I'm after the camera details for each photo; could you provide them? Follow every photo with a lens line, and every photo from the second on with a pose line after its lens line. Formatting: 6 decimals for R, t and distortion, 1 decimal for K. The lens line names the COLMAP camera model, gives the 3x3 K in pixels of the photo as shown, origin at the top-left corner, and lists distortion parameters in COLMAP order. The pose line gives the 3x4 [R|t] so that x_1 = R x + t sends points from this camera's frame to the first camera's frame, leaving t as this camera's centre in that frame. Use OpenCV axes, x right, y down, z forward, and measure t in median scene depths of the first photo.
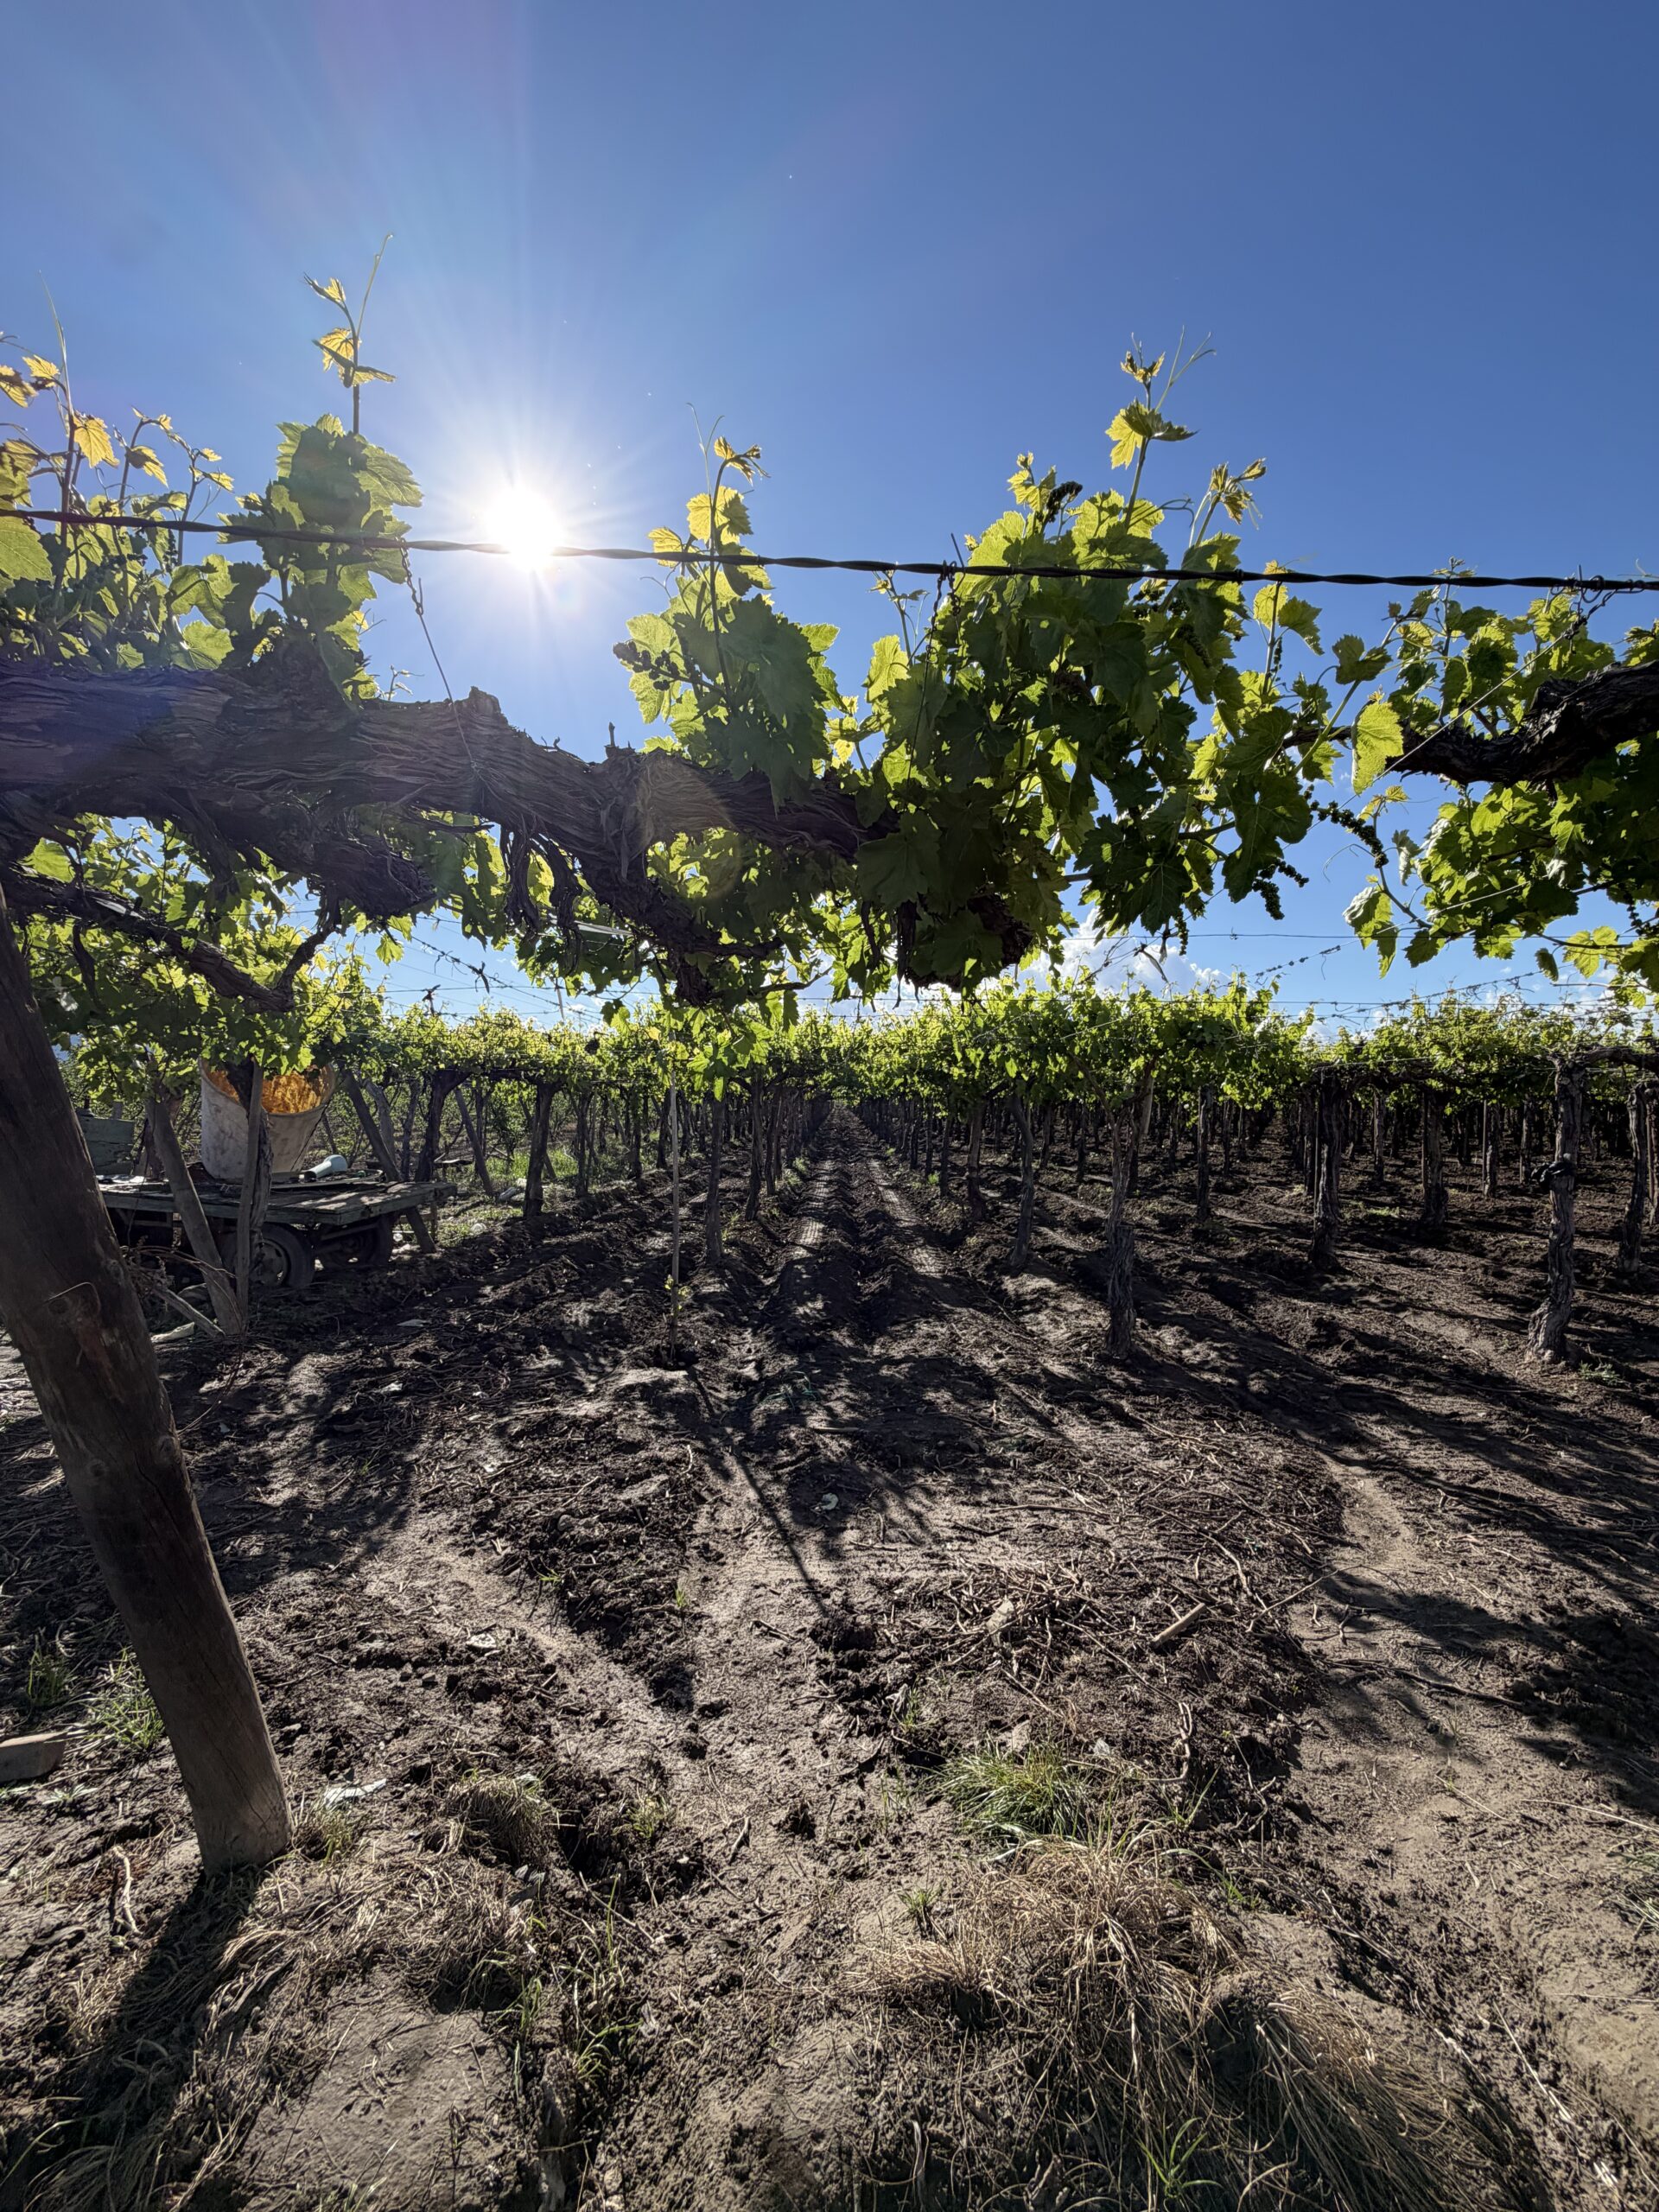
lens RADIAL K [[889.0, 0, 833.4], [0, 889.0, 1094.8], [0, 0, 1]] dist [0.000945, -0.000138]
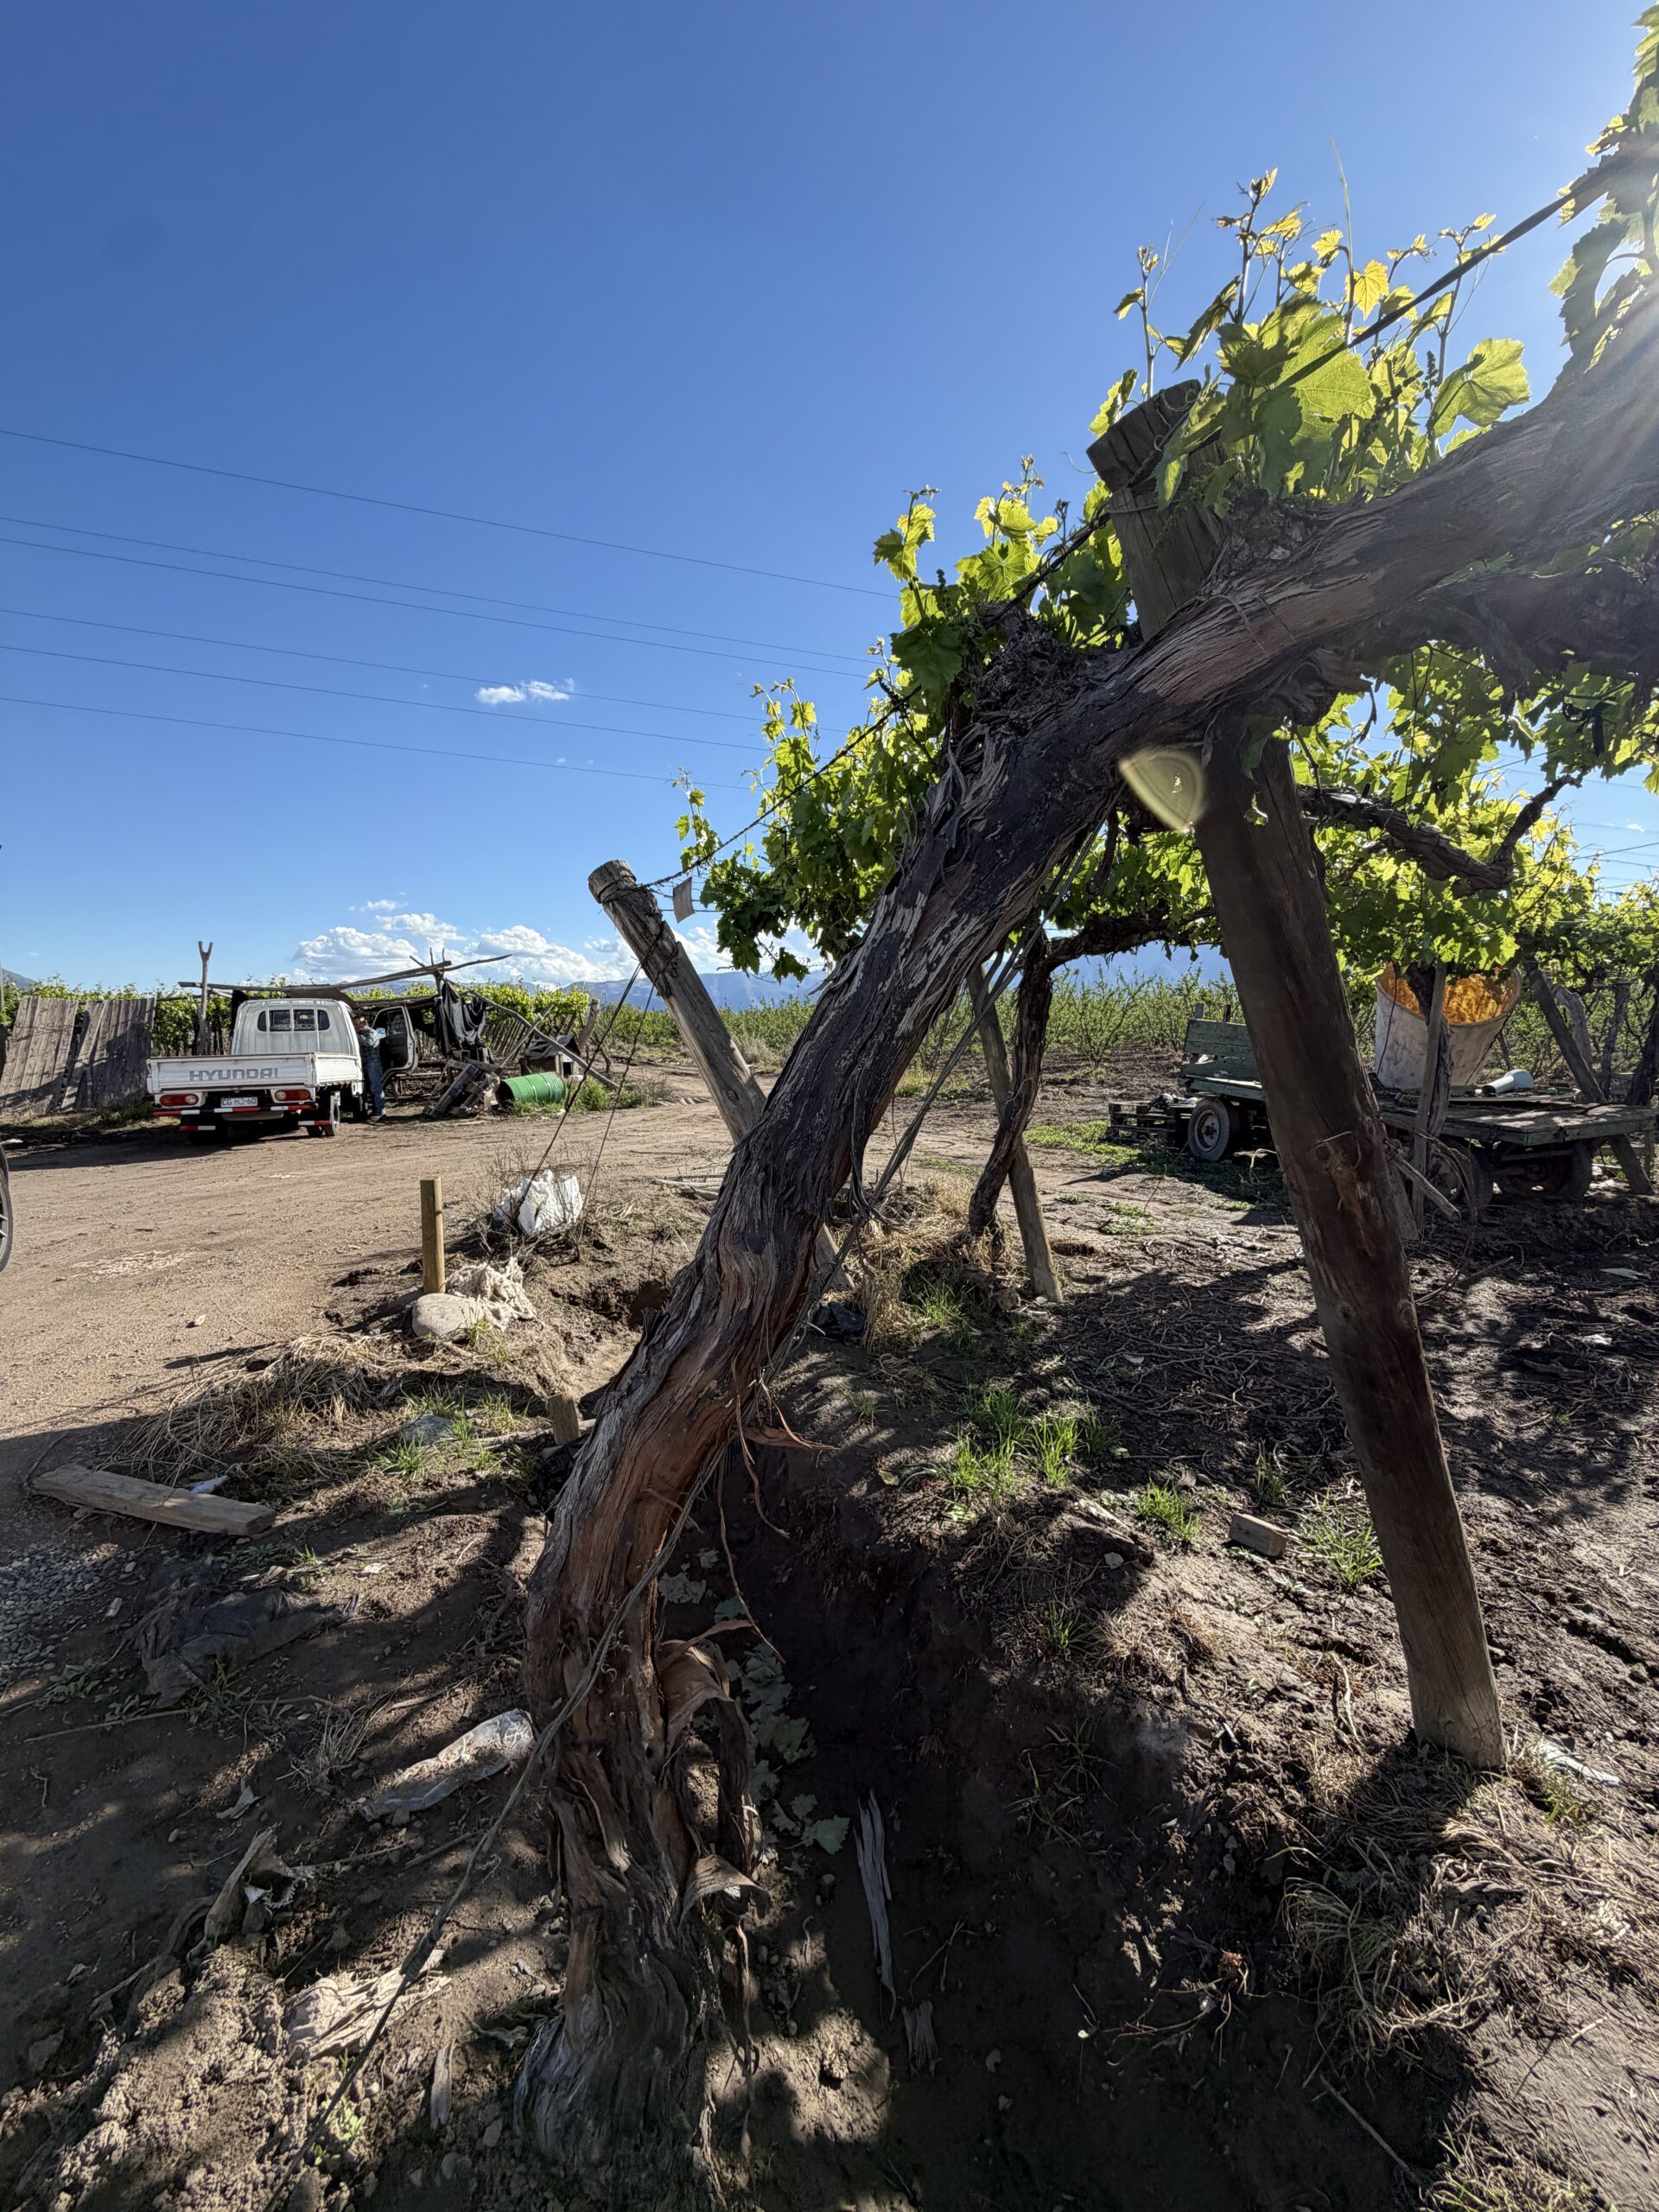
lens RADIAL K [[889.2, 0, 825.8], [0, 889.2, 1091.2], [0, 0, 1]] dist [0.000734, 0.000283]
pose [[0.396450, 0.055962, -0.916349, -0.035391], [0.025618, 0.997077, 0.071976, 0.020441], [0.917699, -0.052010, 0.393858, 0.003857]]
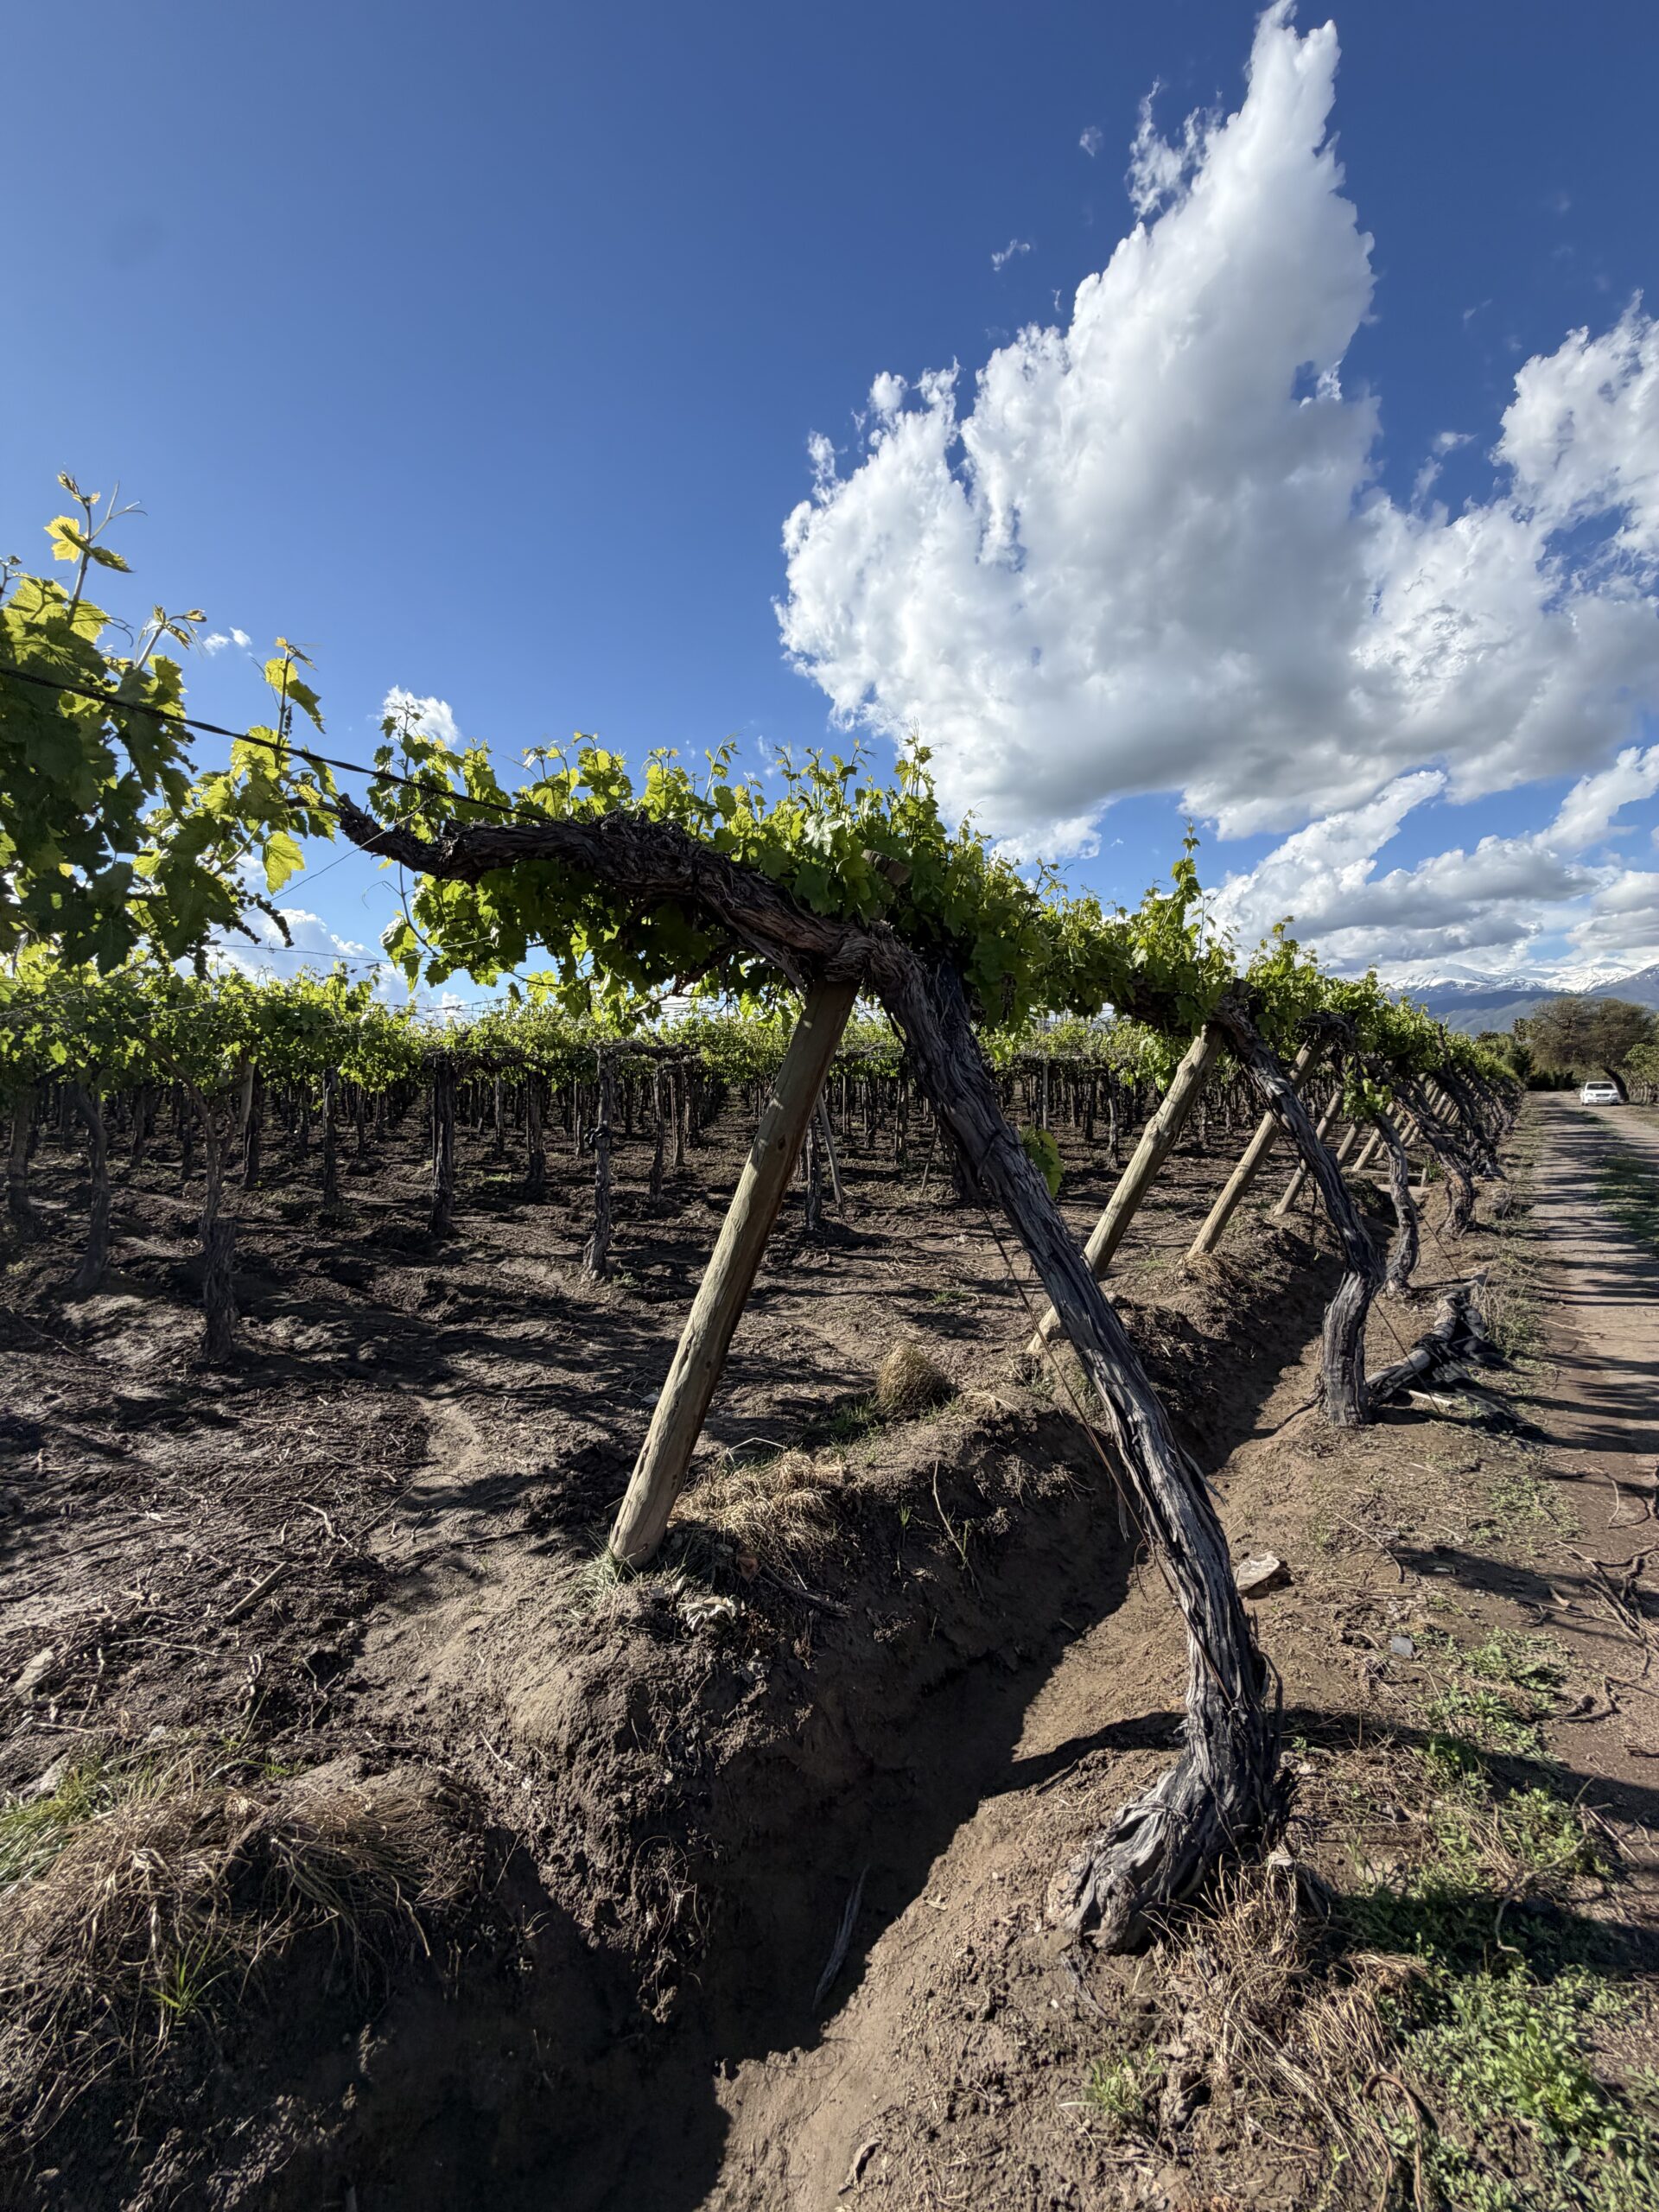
lens RADIAL K [[882.6, 0, 817.6], [0, 882.6, 1094.6], [0, 0, 1]] dist [-0.001267, -0.000019]
pose [[0.630626, -0.028555, 0.775561, 0.009606], [0.010745, 0.999548, 0.028065, -0.011317], [-0.776012, -0.009365, 0.630648, -0.131503]]
